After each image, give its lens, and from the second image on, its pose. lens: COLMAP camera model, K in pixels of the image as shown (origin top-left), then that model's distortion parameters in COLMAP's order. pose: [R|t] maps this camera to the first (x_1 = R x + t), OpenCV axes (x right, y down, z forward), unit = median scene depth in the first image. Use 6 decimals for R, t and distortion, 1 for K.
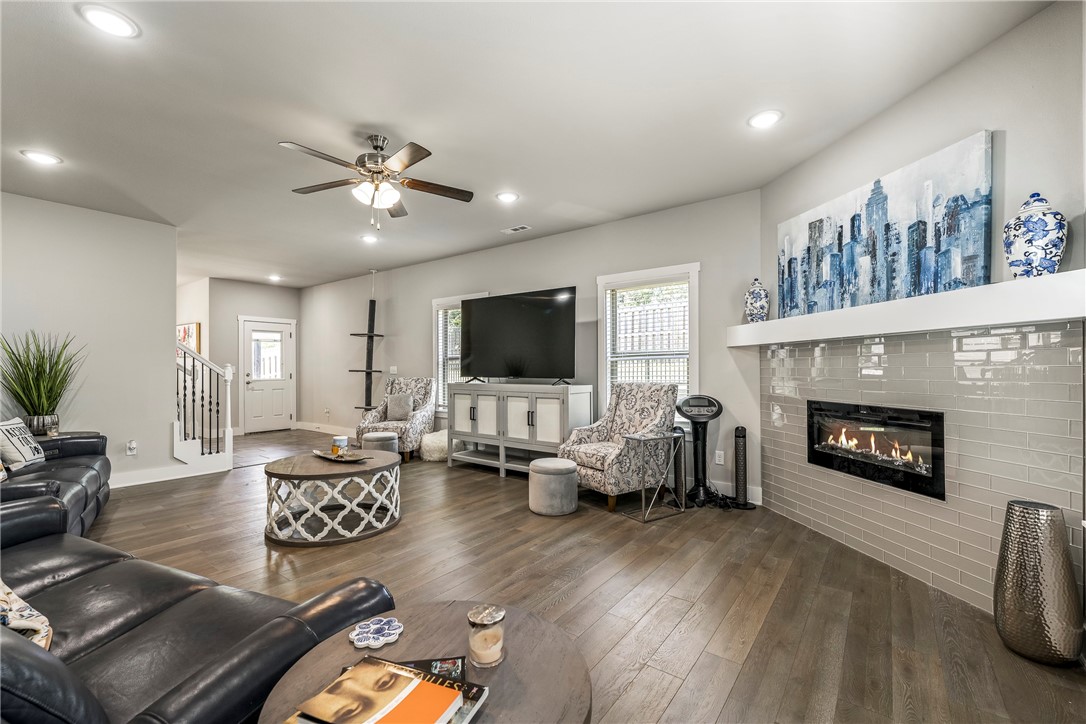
lens RADIAL K [[449.8, 0, 542.3], [0, 449.8, 363.8], [0, 0, 1]] dist [0.001763, 0.000110]
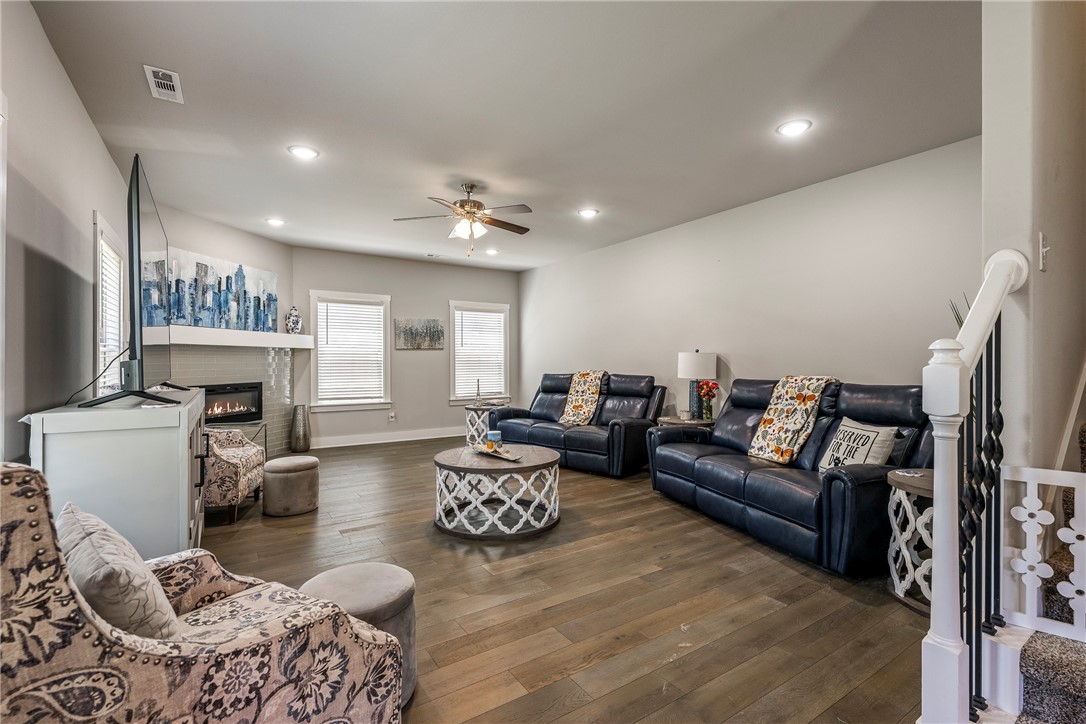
lens RADIAL K [[496.7, 0, 544.9], [0, 496.7, 363.4], [0, 0, 1]] dist [-0.009780, 0.000446]
pose [[-0.943466, 0.001184, 0.331466, -1.067686], [0.000022, 0.999994, -0.003511, 0.016798], [-0.331468, -0.003305, -0.943461, 2.322715]]
